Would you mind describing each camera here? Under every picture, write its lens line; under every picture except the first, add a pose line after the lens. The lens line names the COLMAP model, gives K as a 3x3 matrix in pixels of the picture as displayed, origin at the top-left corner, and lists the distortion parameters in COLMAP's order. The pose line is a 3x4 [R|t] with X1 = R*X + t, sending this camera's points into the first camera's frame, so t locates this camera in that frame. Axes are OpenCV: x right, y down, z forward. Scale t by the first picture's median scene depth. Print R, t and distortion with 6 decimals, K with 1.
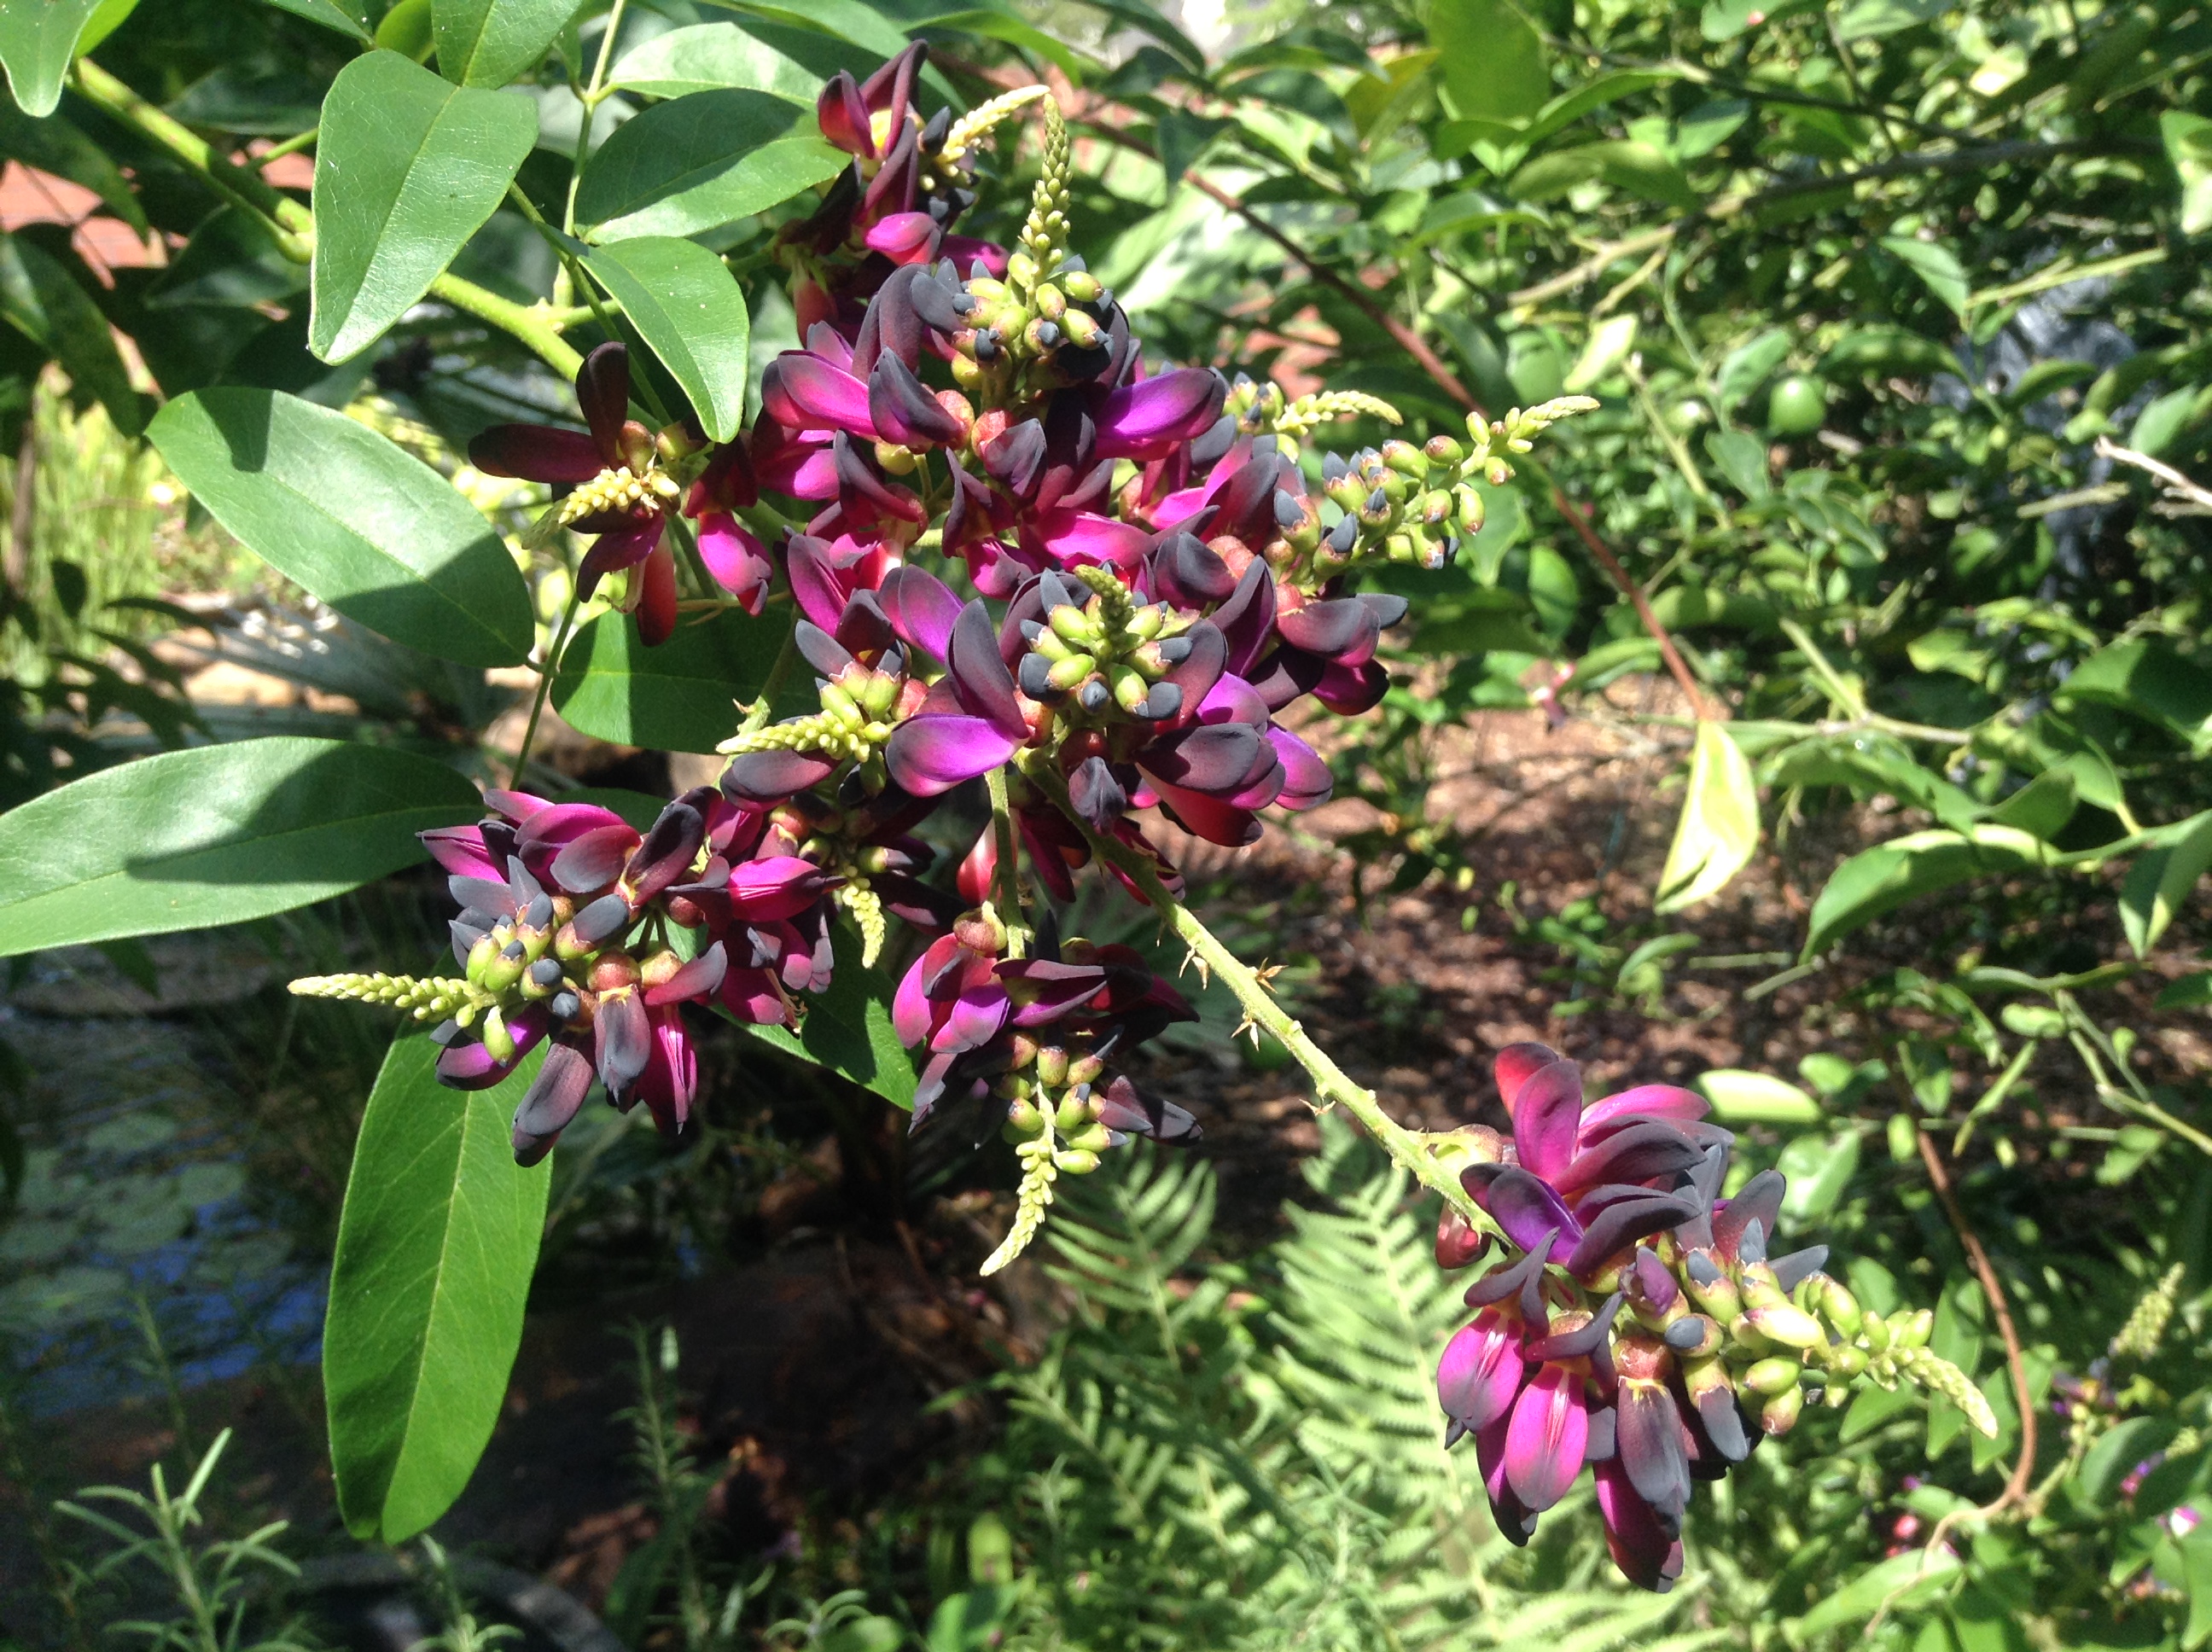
lens RADIAL K [[2082.5, 0, 1106.0], [0, 2082.5, 826.0], [0, 0, 1]] dist [0.192076, -0.665667]
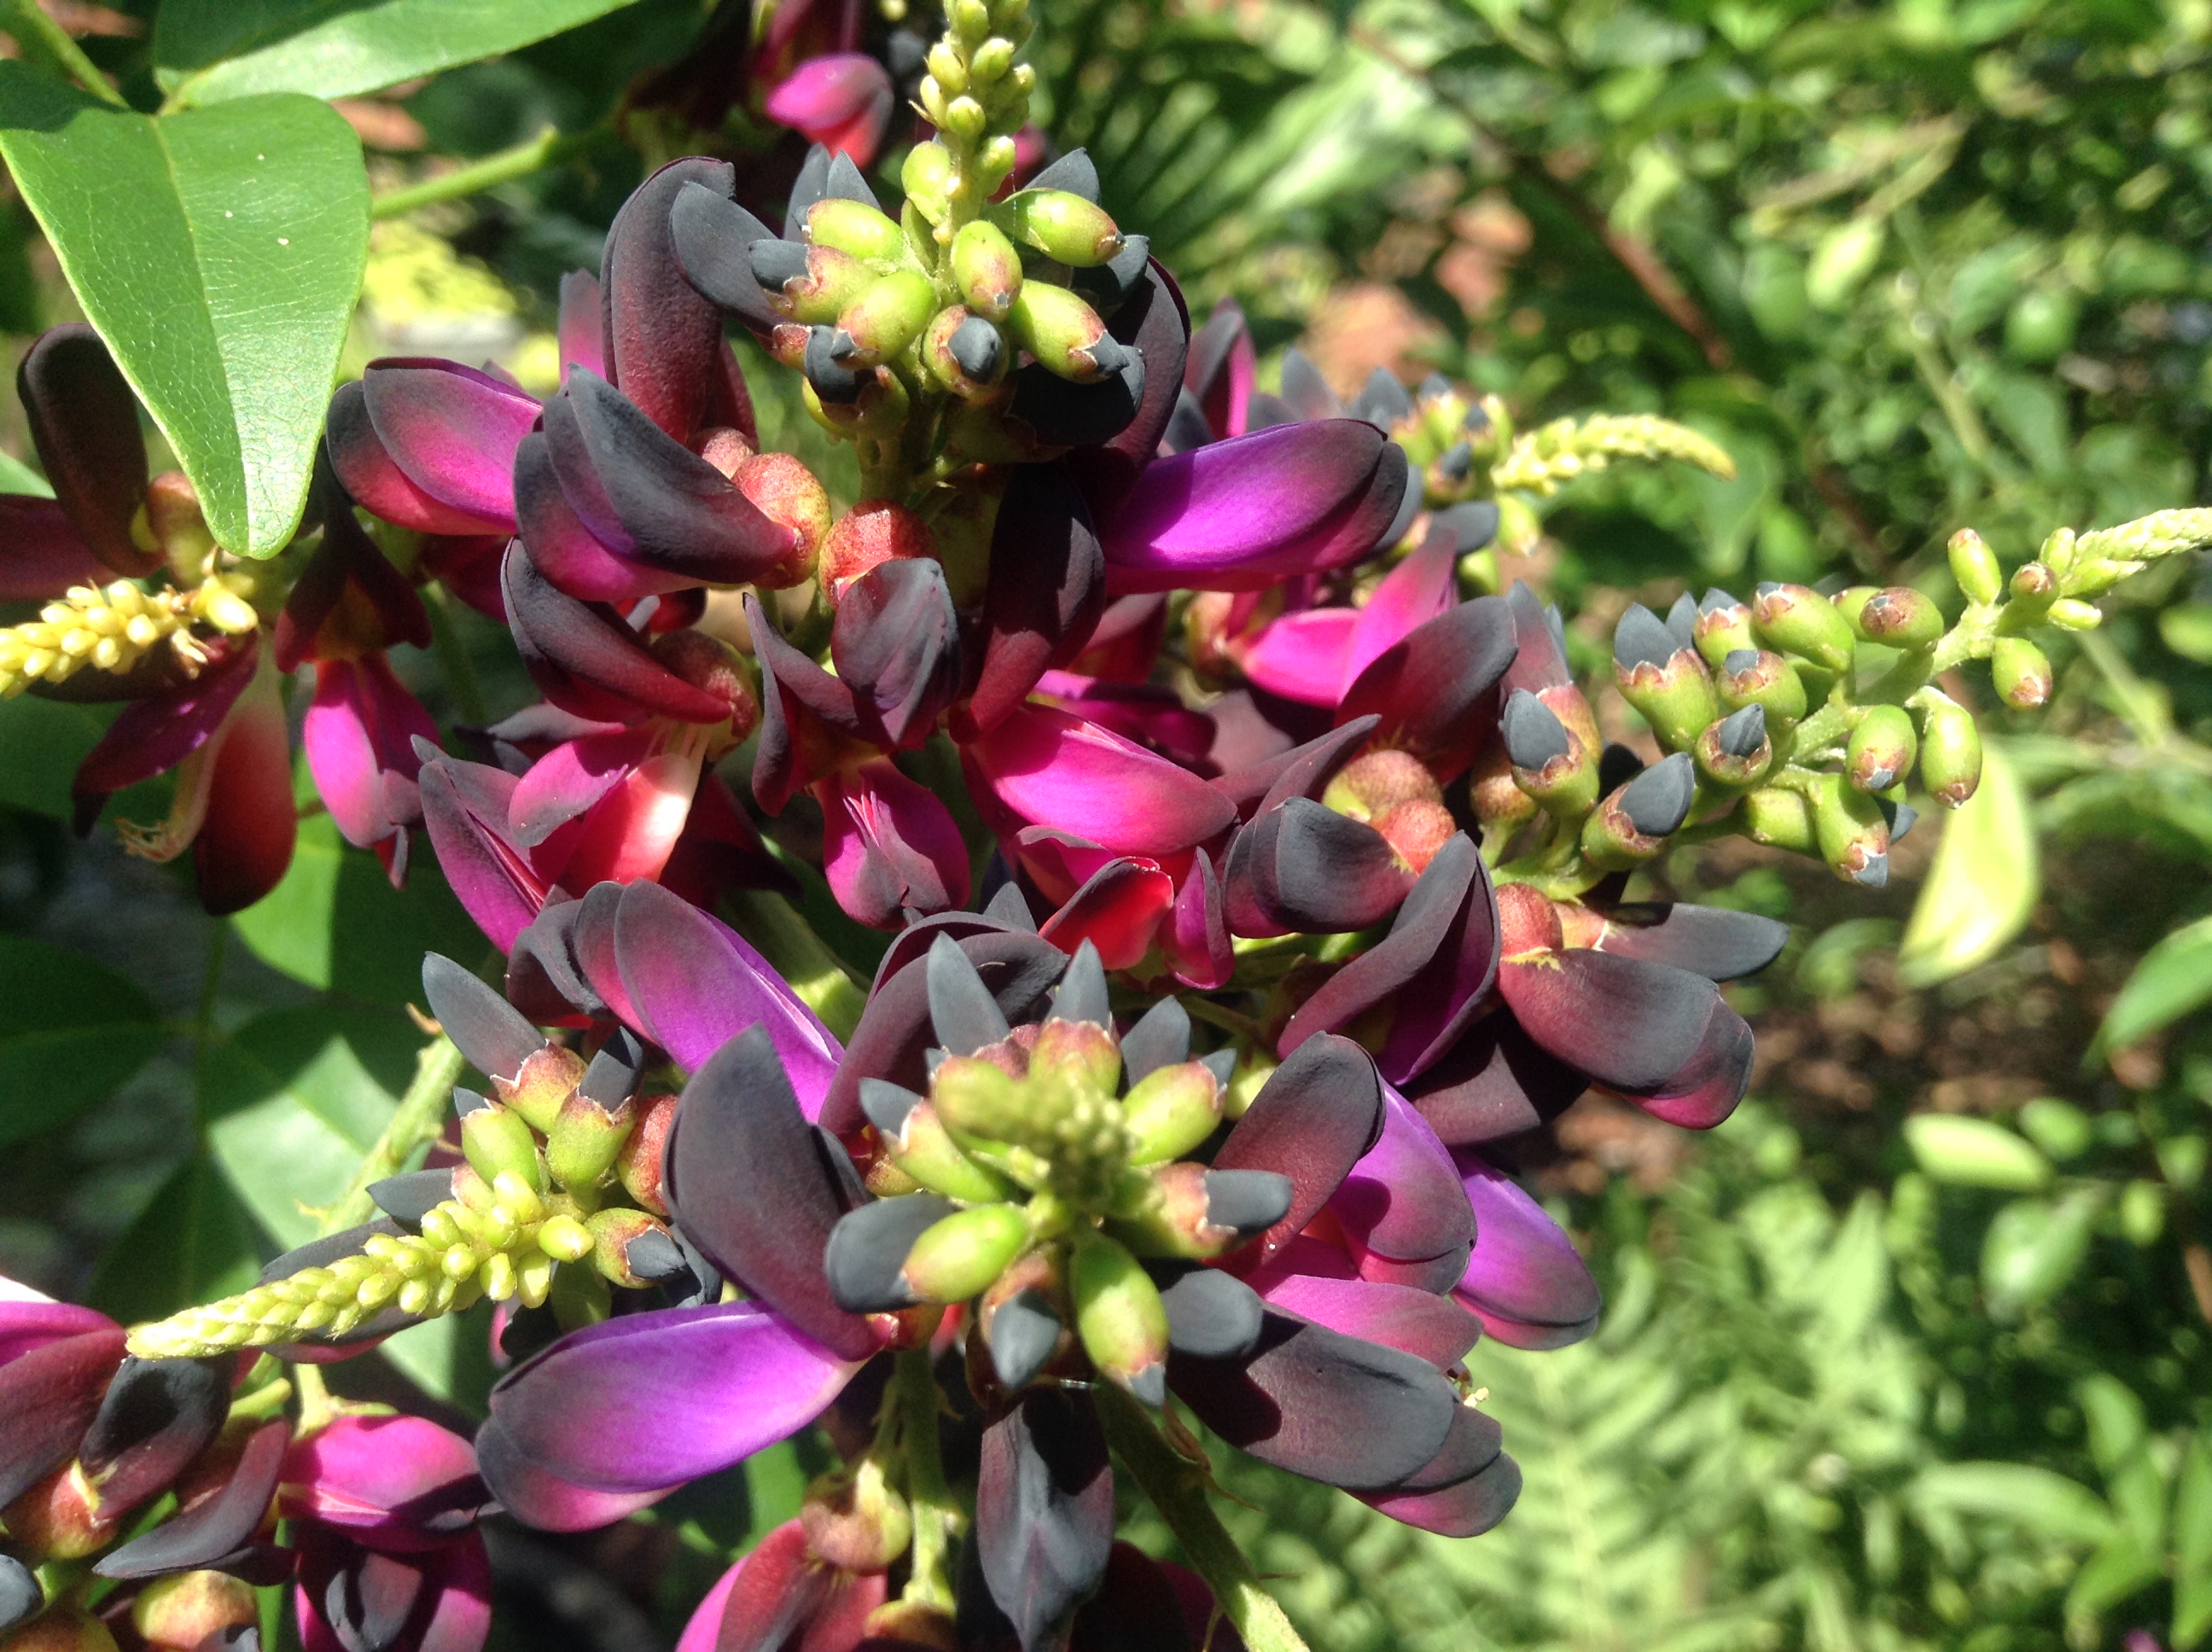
lens RADIAL K [[2082.5, 0, 1106.0], [0, 2082.5, 826.0], [0, 0, 1]] dist [0.192076, -0.665667]
pose [[0.996771, 0.046170, -0.065700, 0.025762], [-0.042486, 0.997503, 0.056415, -0.151809], [0.068141, -0.053441, 0.996243, 0.542104]]
